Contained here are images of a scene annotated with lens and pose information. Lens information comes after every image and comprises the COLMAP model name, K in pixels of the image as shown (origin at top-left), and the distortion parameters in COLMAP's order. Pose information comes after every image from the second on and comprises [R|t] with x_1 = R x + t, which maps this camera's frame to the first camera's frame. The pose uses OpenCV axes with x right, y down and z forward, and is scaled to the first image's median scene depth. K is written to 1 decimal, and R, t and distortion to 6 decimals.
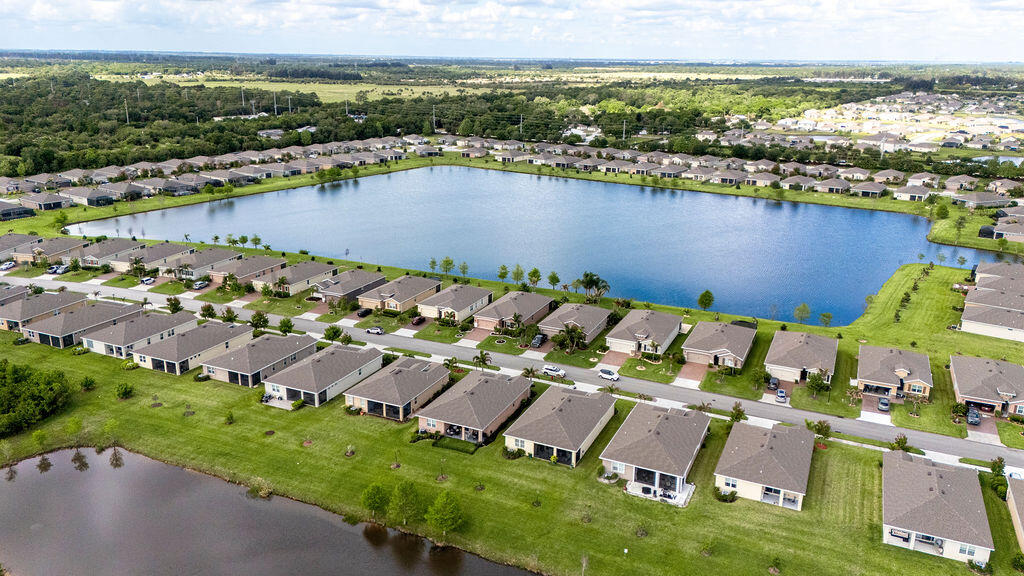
lens RADIAL K [[754.5, 0, 512.9], [0, 754.5, 265.1], [0, 0, 1]] dist [0.086229, -0.106370]
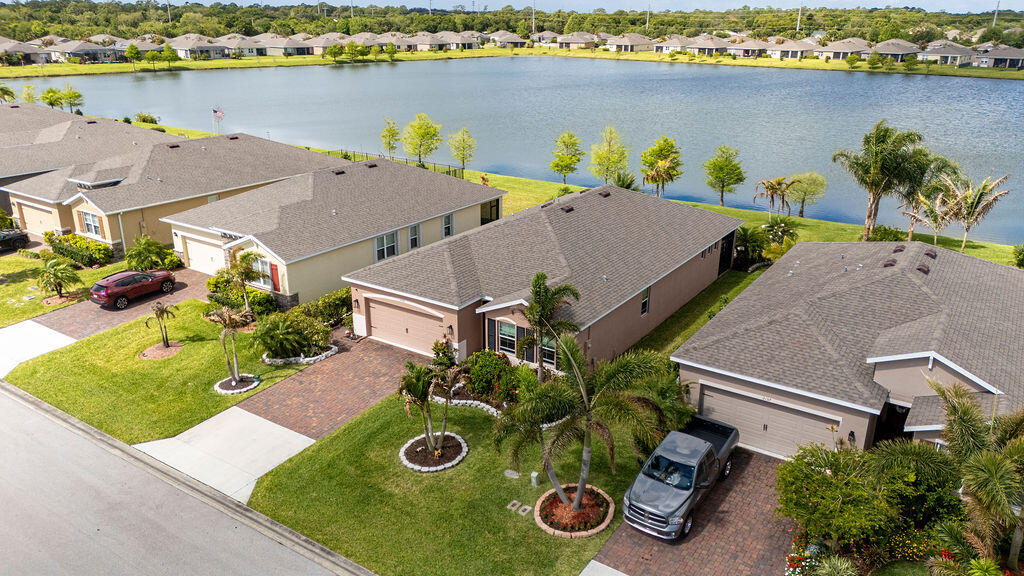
lens RADIAL K [[750.3, 0, 512.0], [0, 750.3, 288.0], [0, 0, 1]] dist [0.093090, -0.108519]
pose [[0.987074, 0.052623, -0.151376, 0.017456], [-0.039662, 0.995383, 0.087408, 0.042995], [0.155277, -0.080275, 0.984604, 0.688383]]
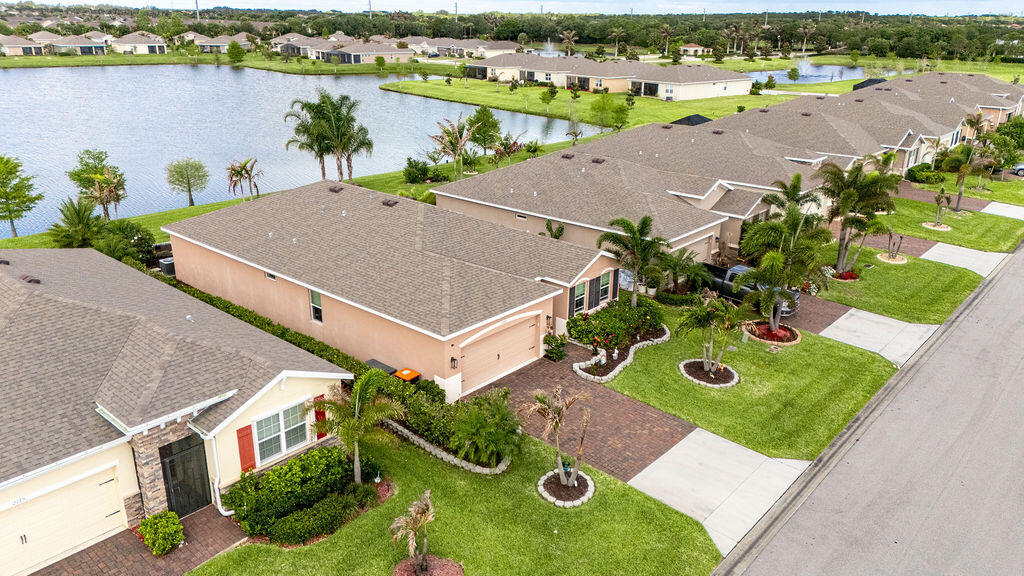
lens RADIAL K [[750.3, 0, 512.0], [0, 750.3, 288.0], [0, 0, 1]] dist [0.093090, -0.108519]
pose [[0.287510, -0.329401, 0.899351, -0.151060], [0.238281, 0.934075, 0.265944, 0.018547], [-0.927664, 0.137837, 0.347046, 0.791849]]
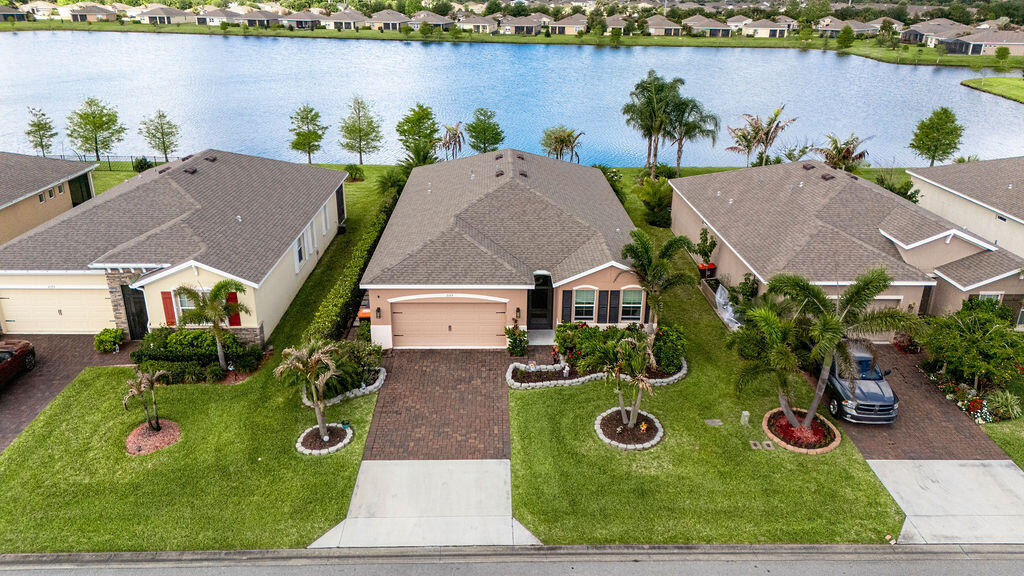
lens RADIAL K [[754.5, 0, 512.9], [0, 754.5, 265.1], [0, 0, 1]] dist [0.086229, -0.106370]
pose [[0.899545, -0.146965, 0.411363, -0.077112], [0.110023, 0.987572, 0.112231, 0.040156], [-0.422745, -0.055697, 0.904535, 0.707601]]
